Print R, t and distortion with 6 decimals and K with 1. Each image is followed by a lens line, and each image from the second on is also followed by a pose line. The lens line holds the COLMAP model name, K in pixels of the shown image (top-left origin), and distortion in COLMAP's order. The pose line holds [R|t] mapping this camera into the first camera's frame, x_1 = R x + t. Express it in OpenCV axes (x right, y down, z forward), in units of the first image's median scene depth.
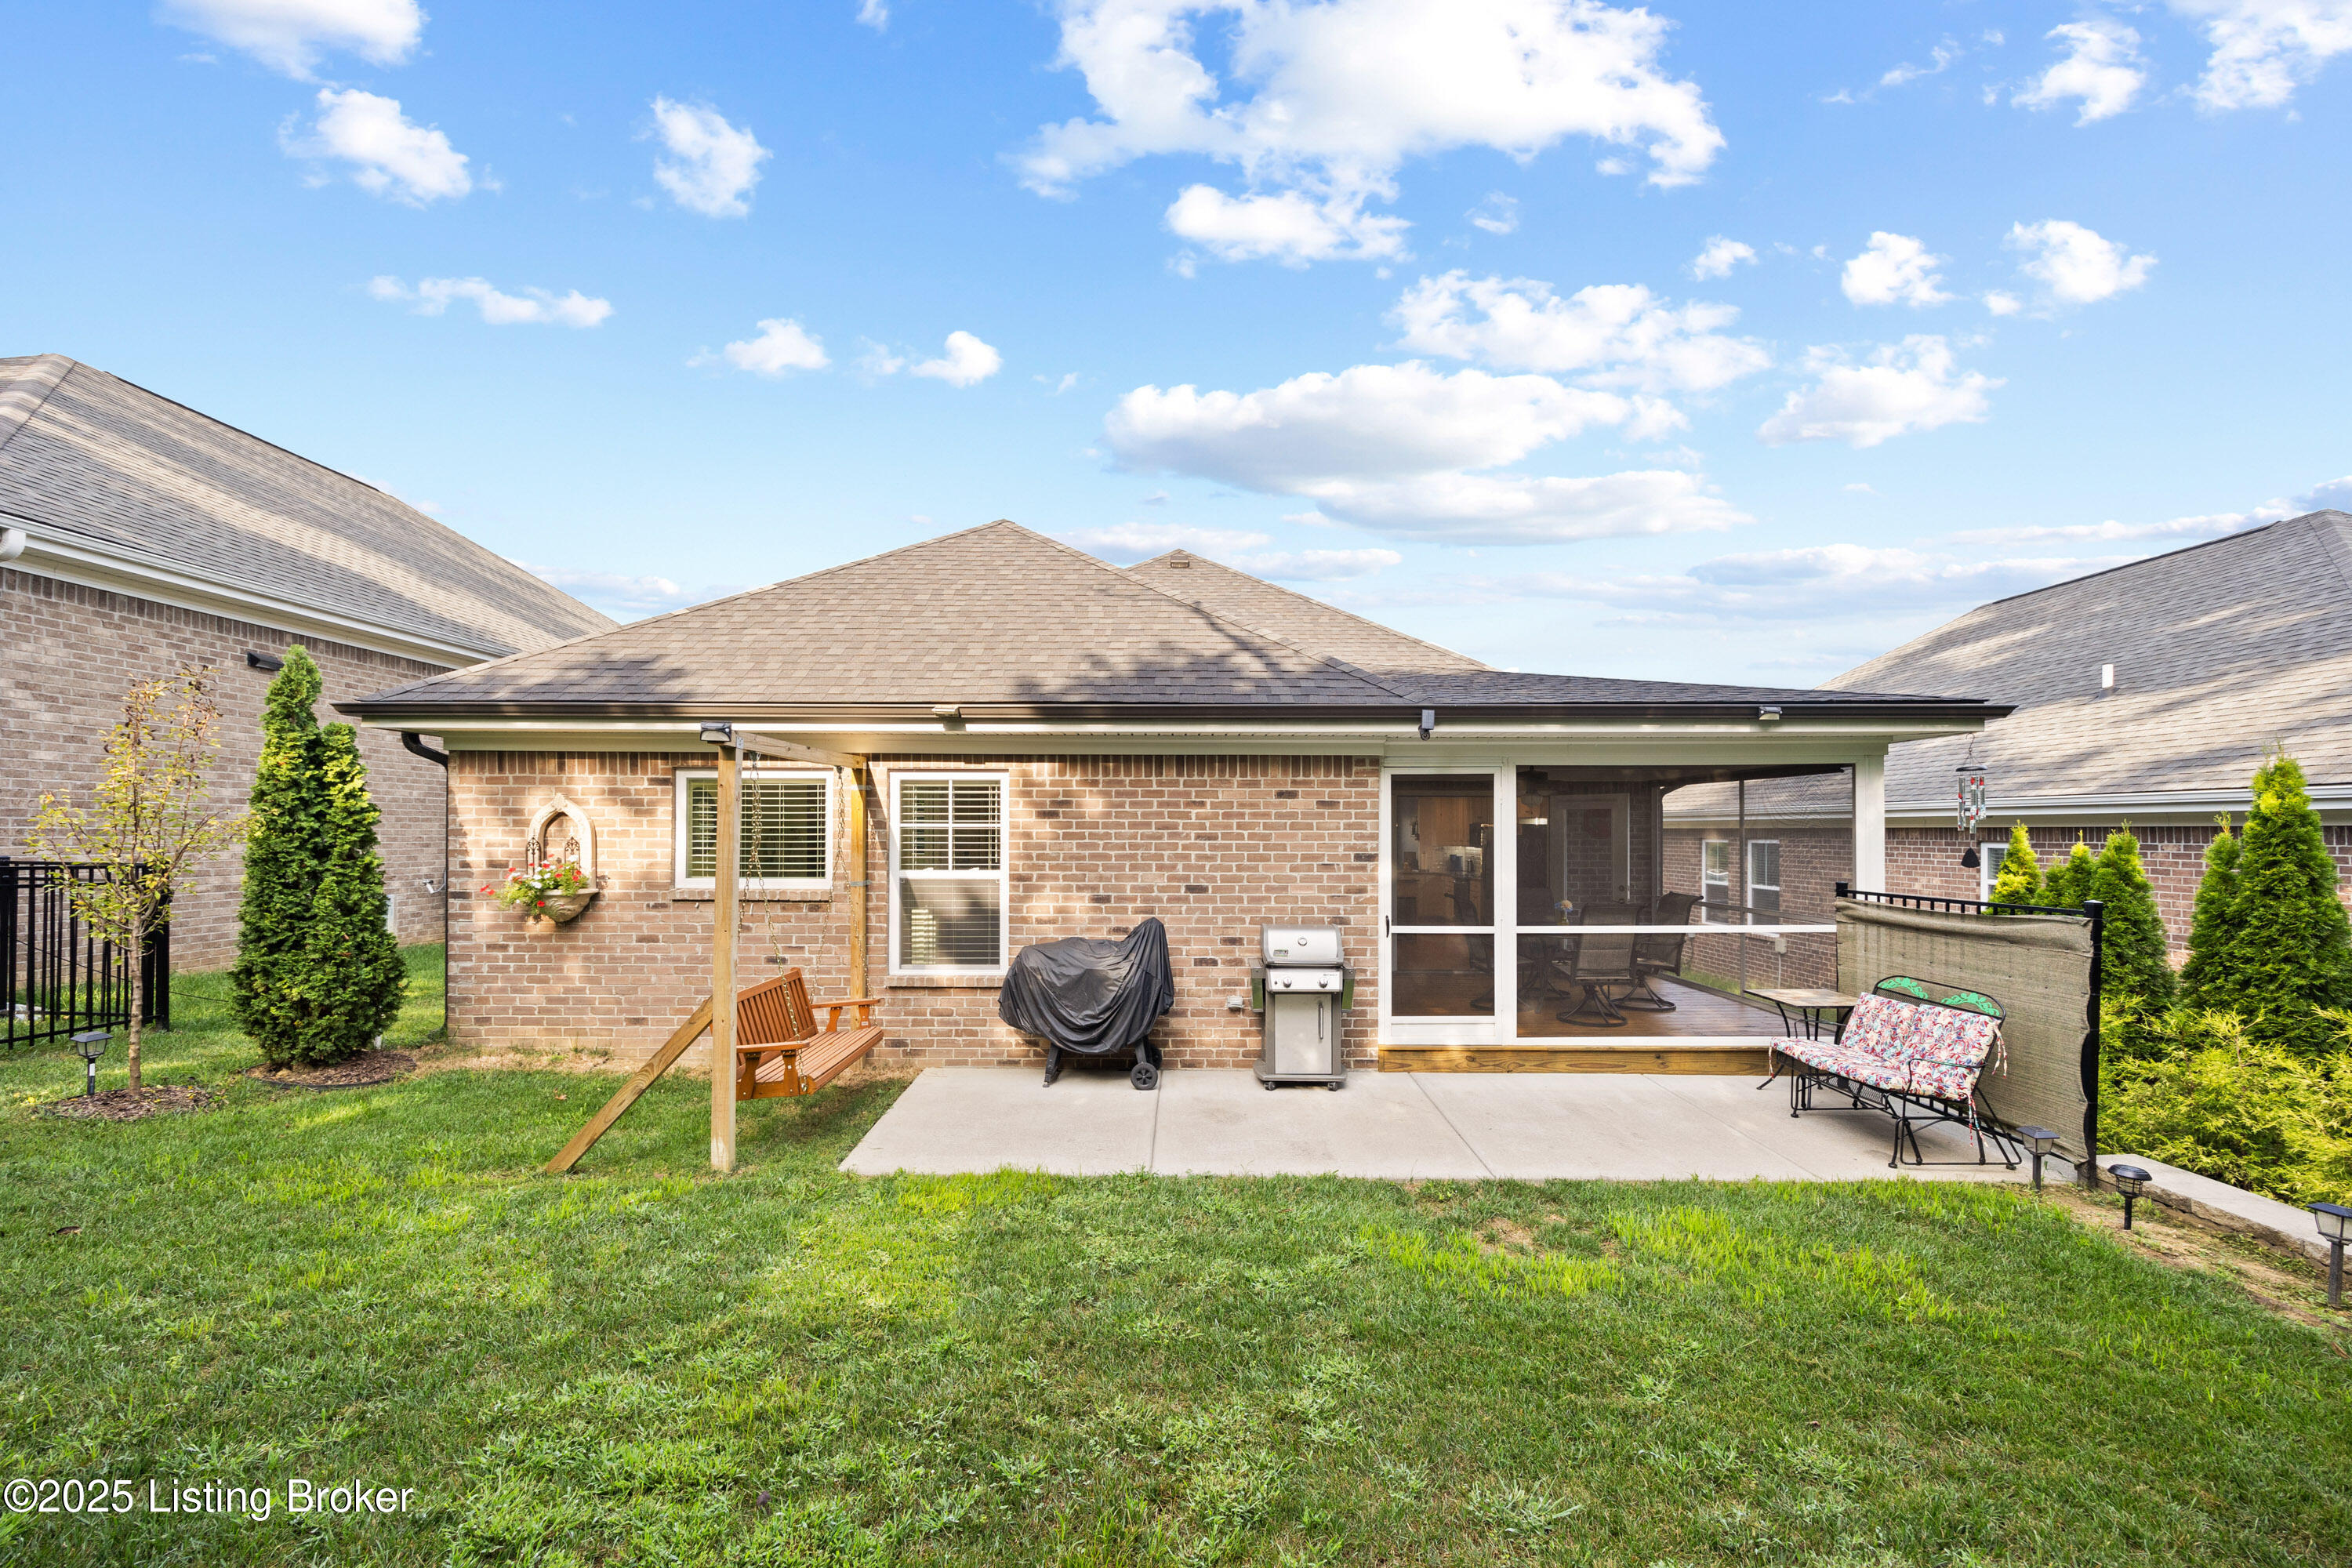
lens RADIAL K [[941.9, 0, 1180.2], [0, 941.9, 826.9], [0, 0, 1]] dist [0.001178, 0.000014]
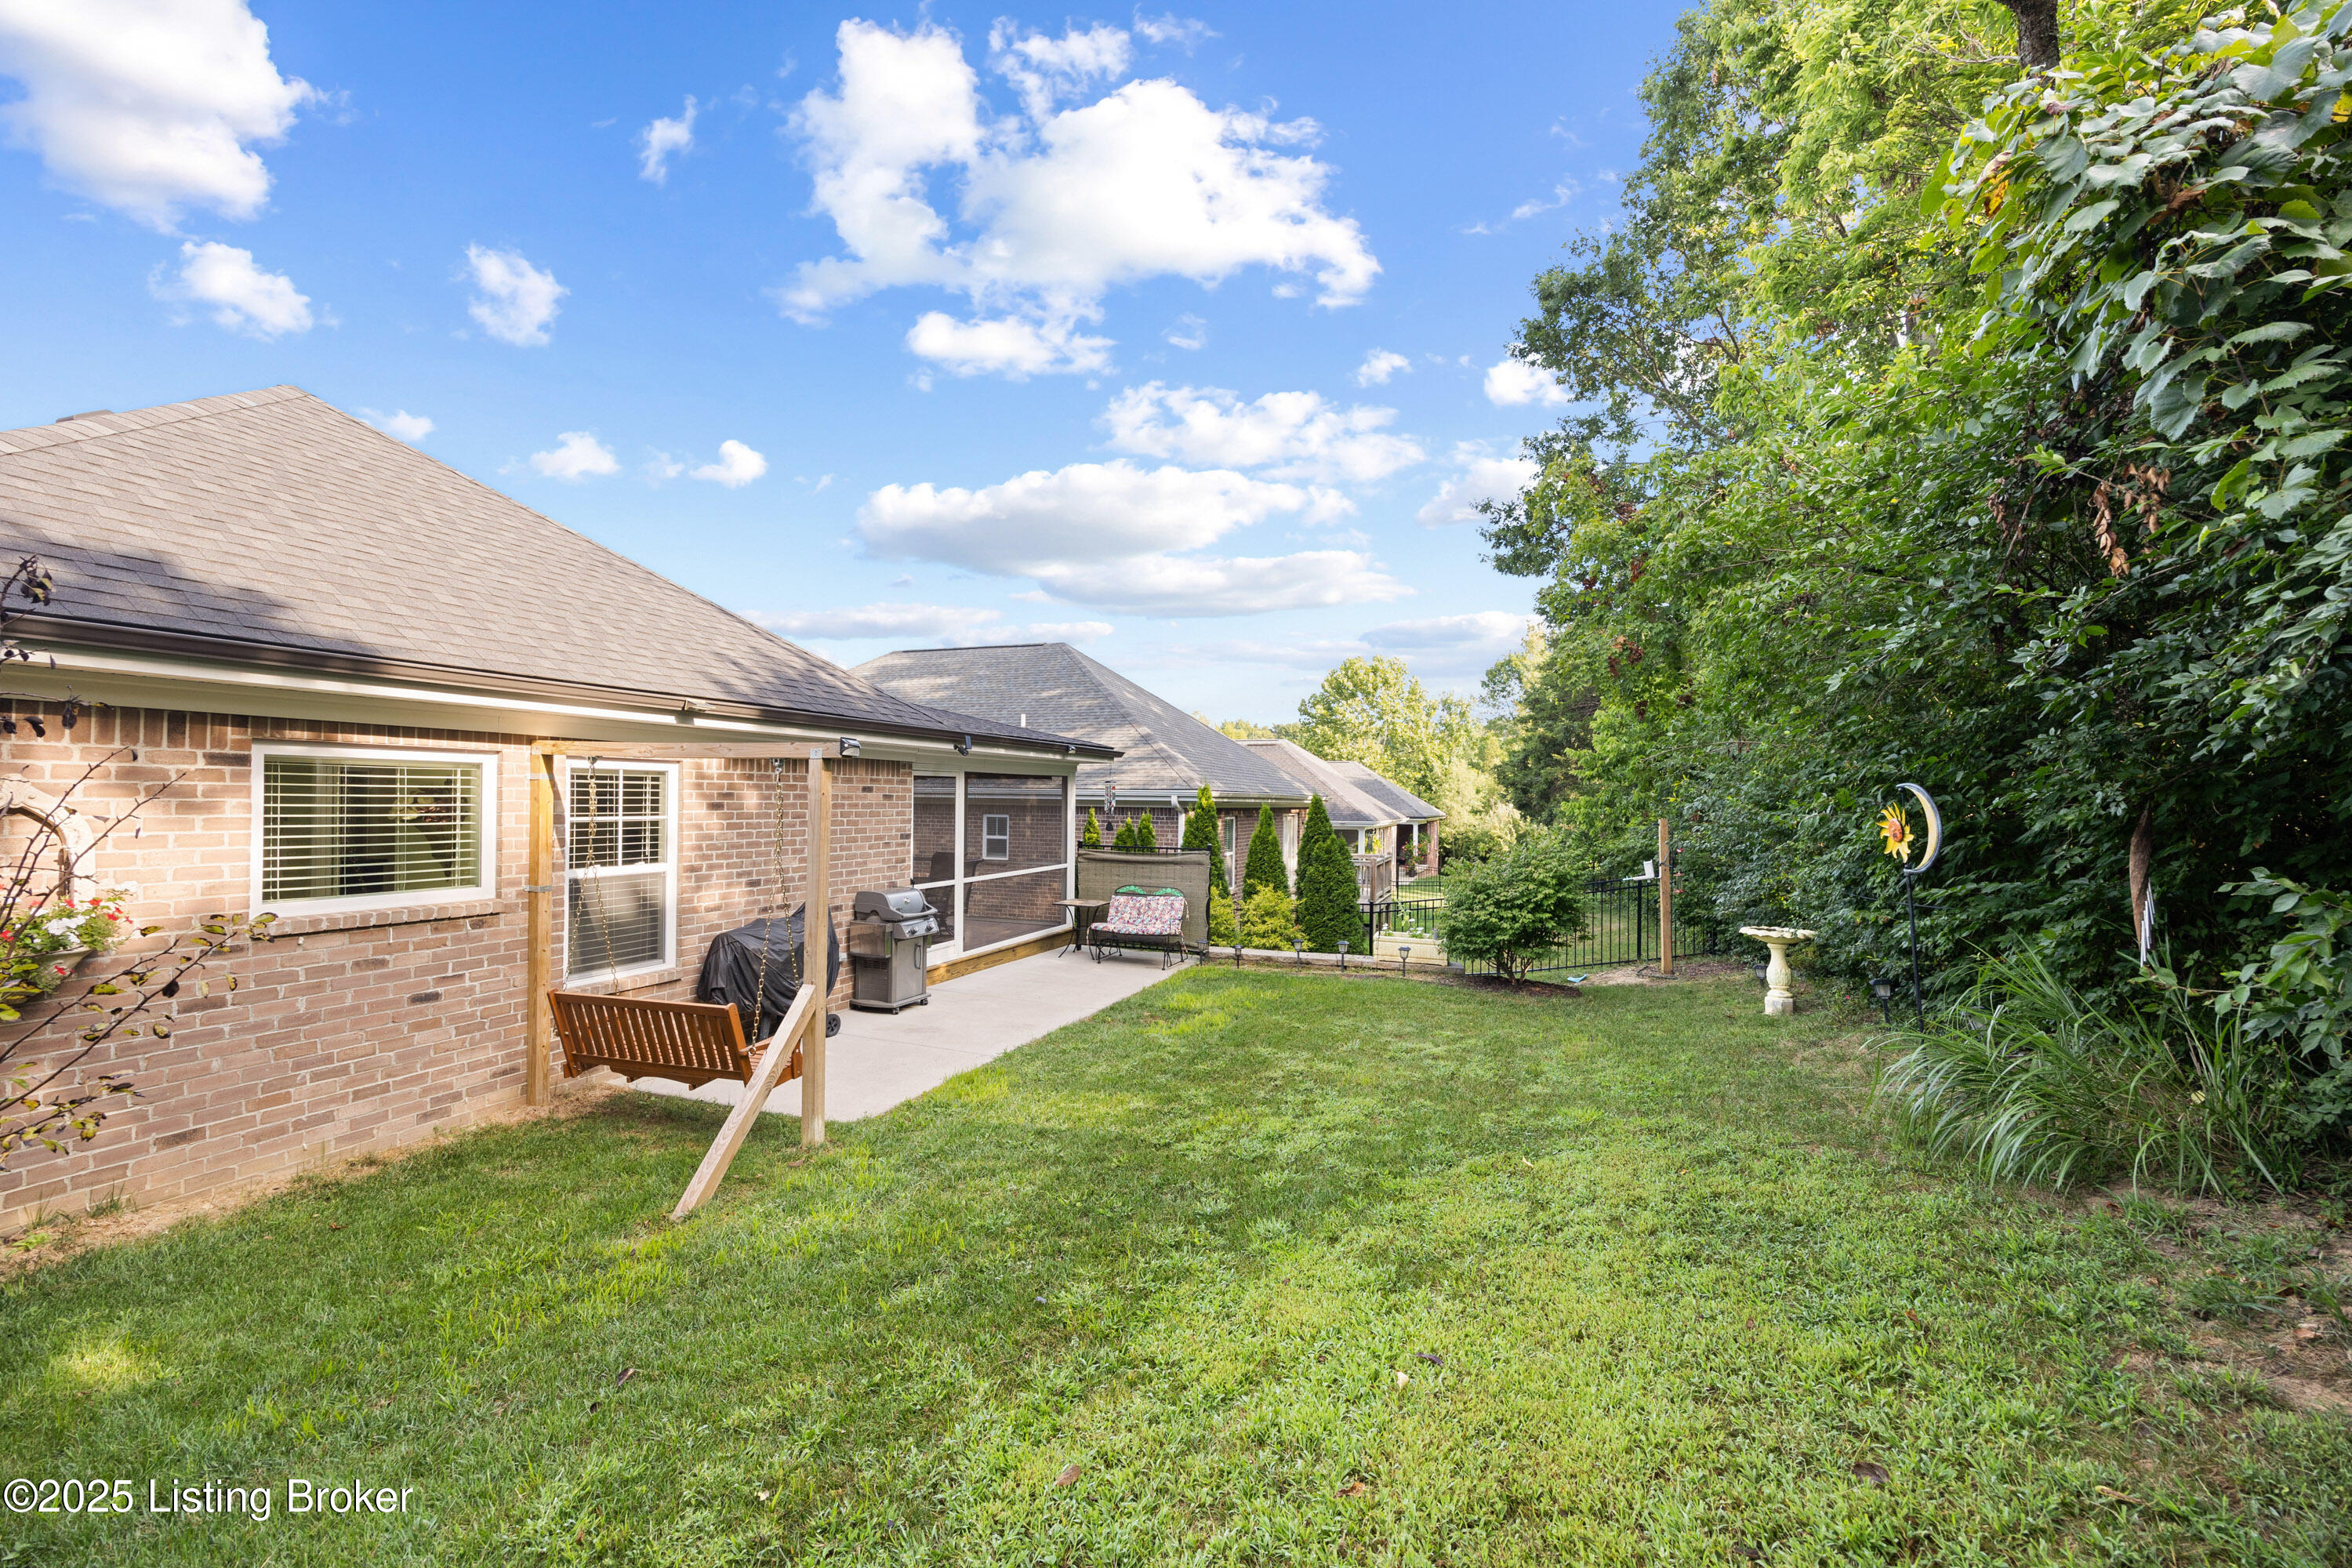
lens RADIAL K [[930.3, 0, 1178.0], [0, 930.3, 770.8], [0, 0, 1]] dist [0.000697, 0.000017]
pose [[0.352380, 0.029148, 0.935403, -0.925466], [-0.014058, 0.999567, -0.025851, -0.032895], [-0.935751, -0.004040, 0.352637, 0.155981]]
